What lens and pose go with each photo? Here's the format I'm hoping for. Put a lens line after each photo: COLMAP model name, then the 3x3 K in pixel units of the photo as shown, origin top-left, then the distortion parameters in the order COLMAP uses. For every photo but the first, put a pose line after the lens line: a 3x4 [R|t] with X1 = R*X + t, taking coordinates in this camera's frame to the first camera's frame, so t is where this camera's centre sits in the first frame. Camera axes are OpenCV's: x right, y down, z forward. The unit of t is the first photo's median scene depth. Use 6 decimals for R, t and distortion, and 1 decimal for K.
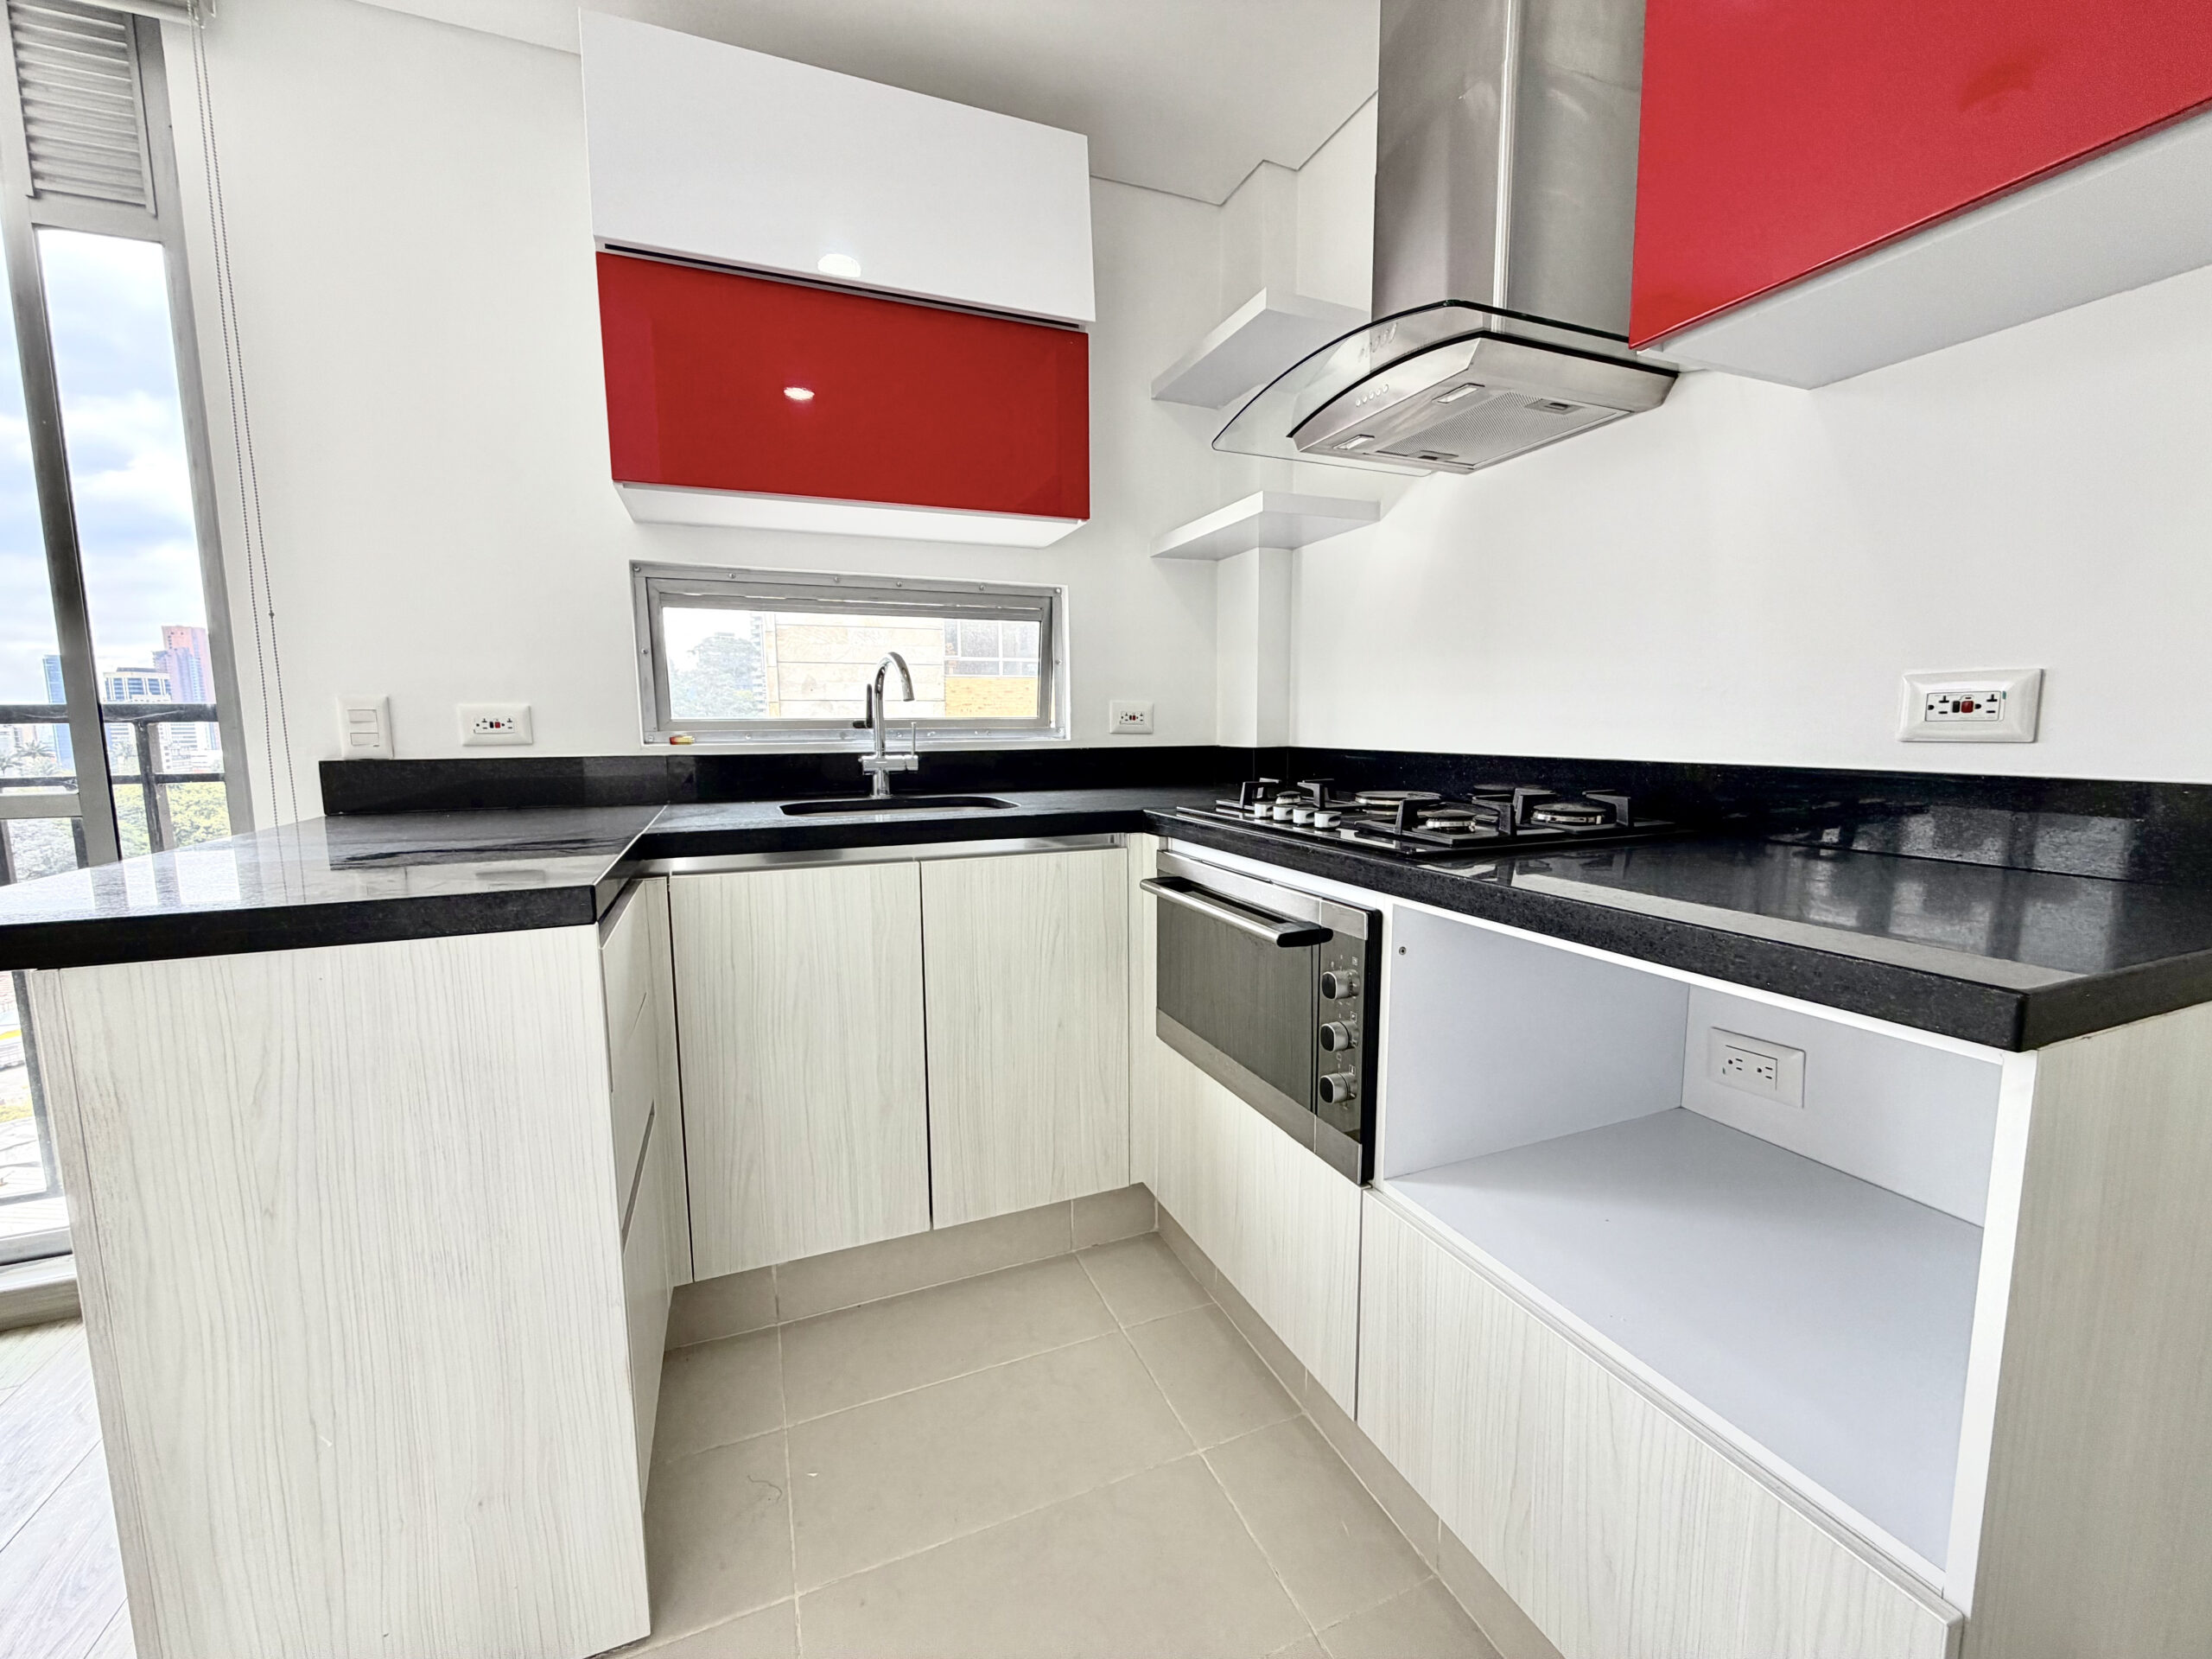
lens RADIAL K [[881.0, 0, 1102.5], [0, 881.0, 827.5], [0, 0, 1]] dist [-0.000281, -0.000073]
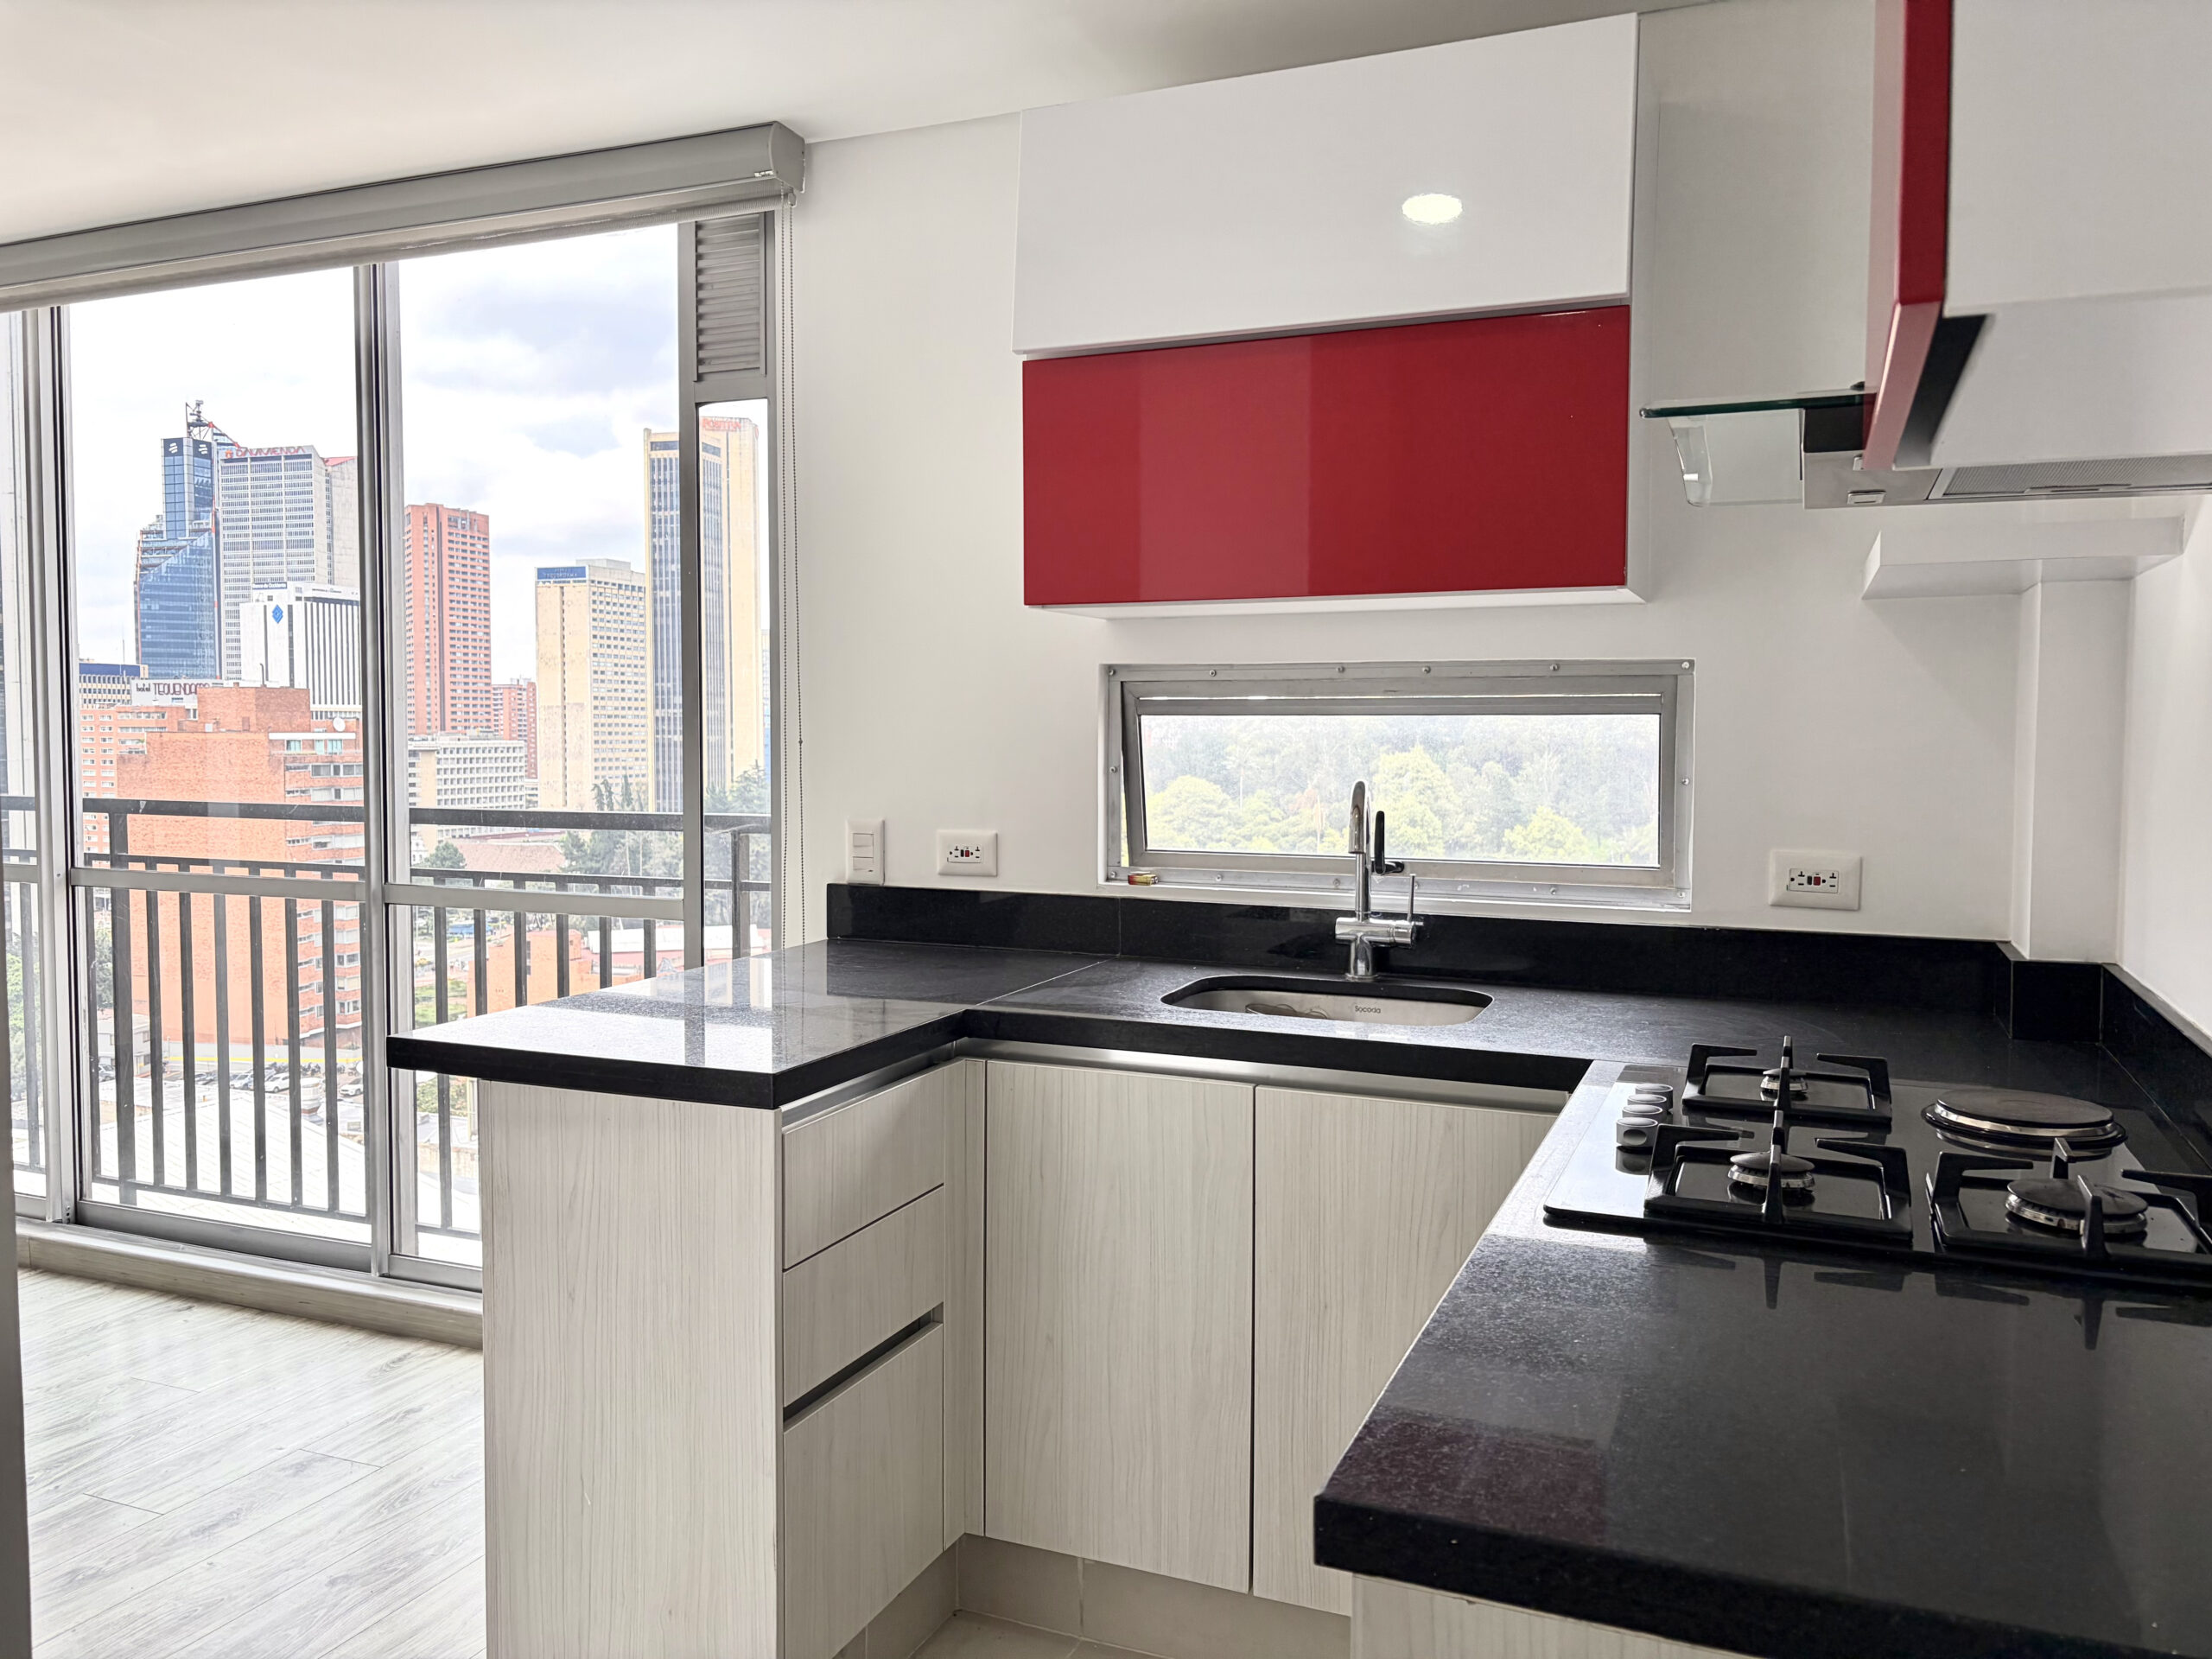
lens RADIAL K [[1677.6, 0, 1093.6], [0, 1677.6, 827.7], [0, 0, 1]] dist [0.042945, -0.023131]
pose [[0.704315, 0.052811, -0.707920, 0.626614], [-0.091911, 0.995619, -0.017169, -0.128943], [0.703912, 0.077158, 0.706084, -0.118305]]
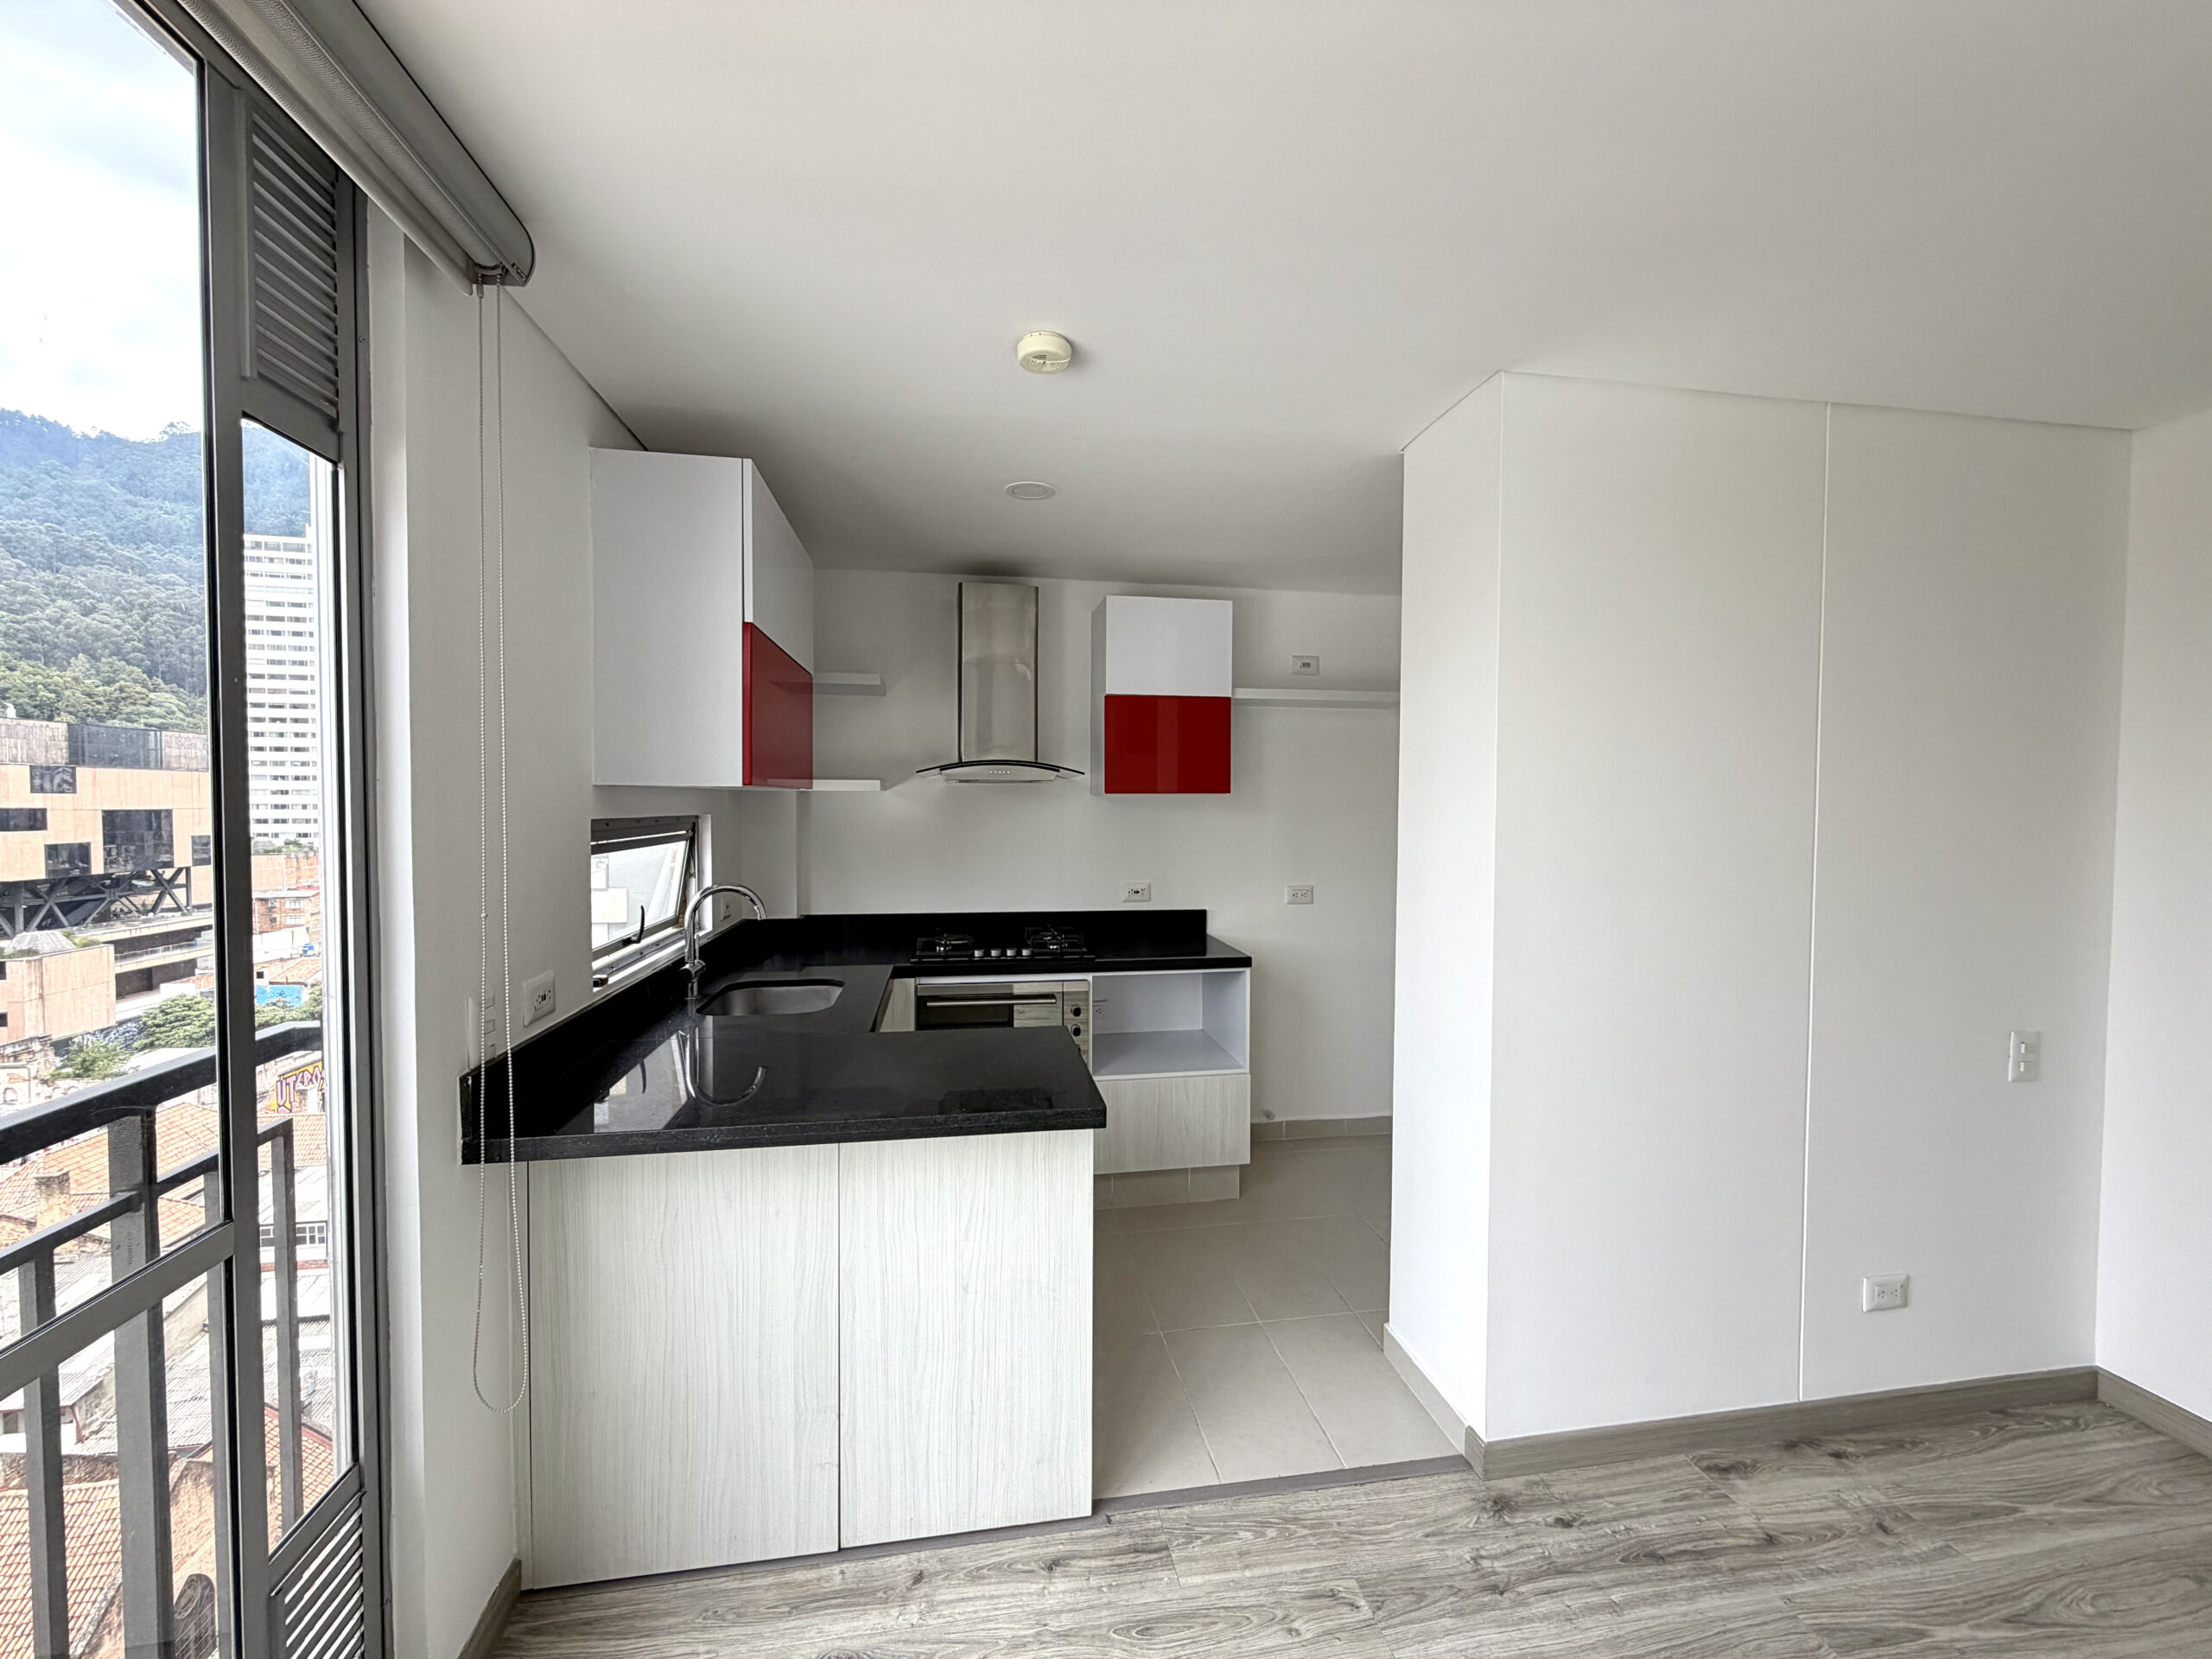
lens RADIAL K [[881.0, 0, 1096.5], [0, 881.0, 827.2], [0, 0, 1]] dist [-0.000281, -0.000073]
pose [[0.220184, -0.020775, 0.975237, -1.543622], [0.108094, 0.994135, -0.003228, -0.240238], [-0.969451, 0.106128, 0.221138, 0.178989]]
